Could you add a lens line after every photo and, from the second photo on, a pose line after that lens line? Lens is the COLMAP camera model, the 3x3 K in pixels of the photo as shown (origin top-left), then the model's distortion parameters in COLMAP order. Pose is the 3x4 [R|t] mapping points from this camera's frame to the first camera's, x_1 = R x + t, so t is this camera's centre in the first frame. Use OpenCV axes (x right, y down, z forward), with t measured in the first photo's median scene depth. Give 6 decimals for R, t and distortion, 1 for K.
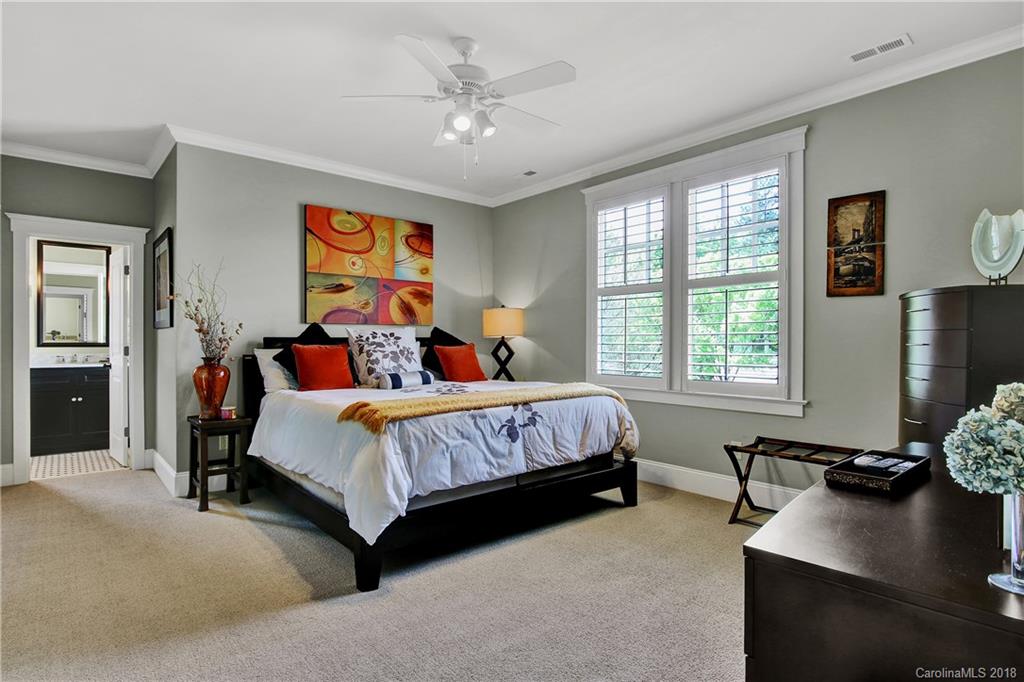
lens RADIAL K [[541.0, 0, 512.4], [0, 541.0, 342.1], [0, 0, 1]] dist [-0.021958, -0.001215]
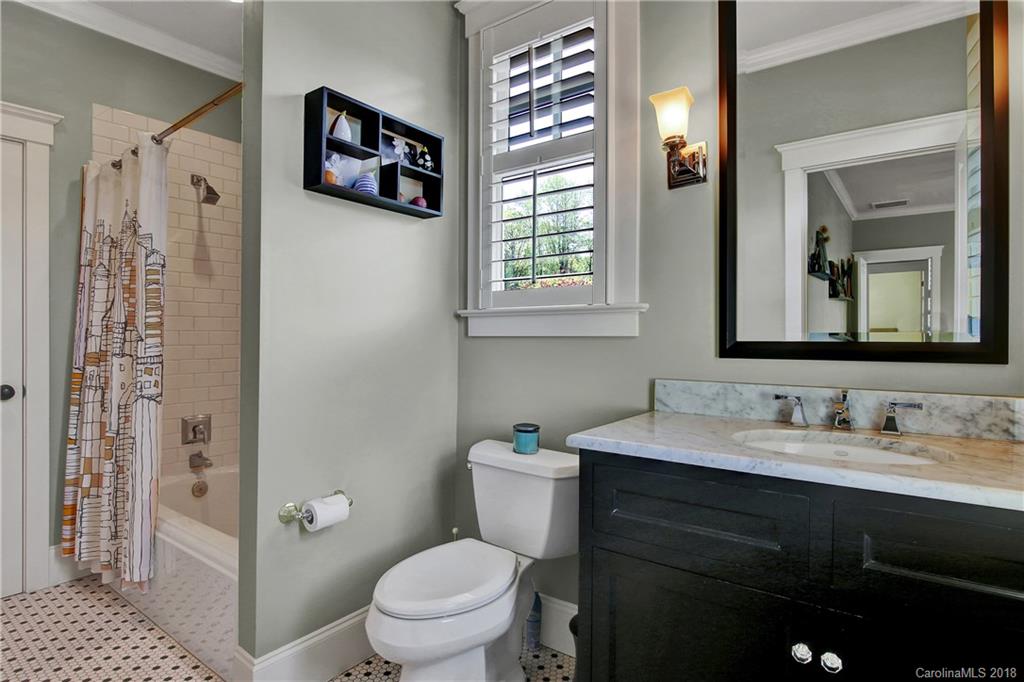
lens RADIAL K [[541.0, 0, 512.4], [0, 541.0, 339.0], [0, 0, 1]] dist [-0.021958, -0.001215]
pose [[0.218299, -0.000124, -0.975882, -0.638254], [-0.003489, 0.999994, -0.000907, 0.000836], [0.975876, 0.003603, 0.218297, 0.826005]]
